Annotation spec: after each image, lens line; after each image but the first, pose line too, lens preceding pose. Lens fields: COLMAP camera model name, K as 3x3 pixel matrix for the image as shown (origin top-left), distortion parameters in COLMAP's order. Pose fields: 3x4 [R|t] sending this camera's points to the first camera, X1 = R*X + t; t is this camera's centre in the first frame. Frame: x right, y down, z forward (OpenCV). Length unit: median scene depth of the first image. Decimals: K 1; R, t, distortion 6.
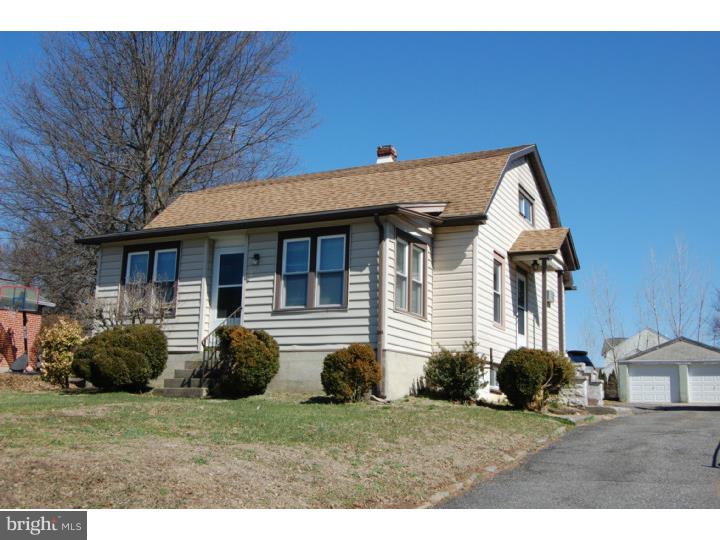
lens RADIAL K [[646.6, 0, 360.0], [0, 646.6, 270.0], [0, 0, 1]] dist [-0.094516, 0.001008]
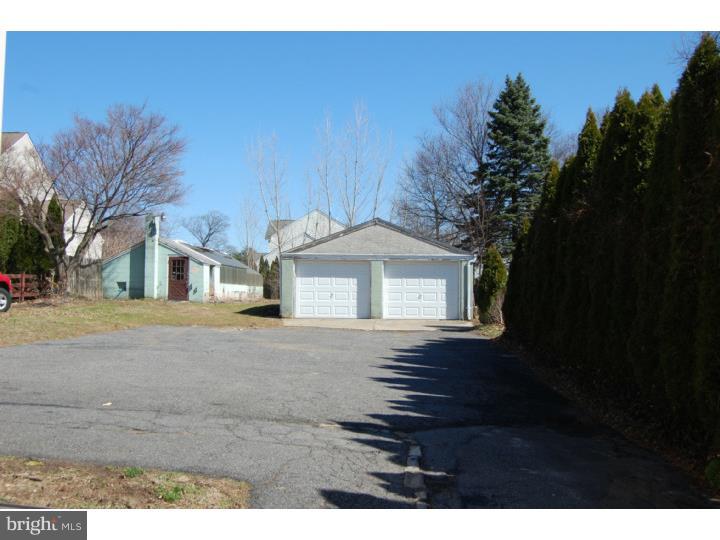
lens RADIAL K [[646.6, 0, 360.0], [0, 646.6, 270.0], [0, 0, 1]] dist [-0.094516, 0.001008]
pose [[0.877429, -0.014058, 0.479500, 0.165675], [-0.074191, 0.983567, 0.164597, 0.047666], [-0.473934, -0.179997, 0.861967, 0.403371]]
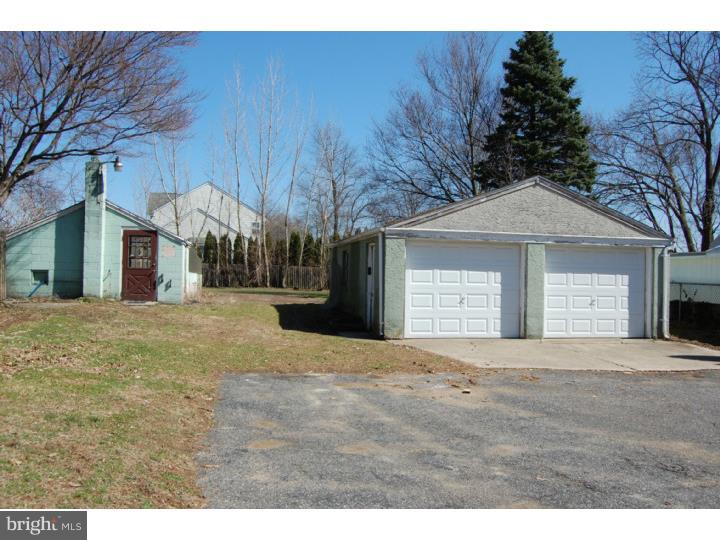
lens RADIAL K [[646.6, 0, 360.0], [0, 646.6, 270.0], [0, 0, 1]] dist [-0.094516, 0.001008]
pose [[0.744463, -0.016176, 0.667468, 0.148031], [-0.128417, 0.977572, 0.166921, 0.105854], [-0.655198, -0.209981, 0.725688, 0.727659]]
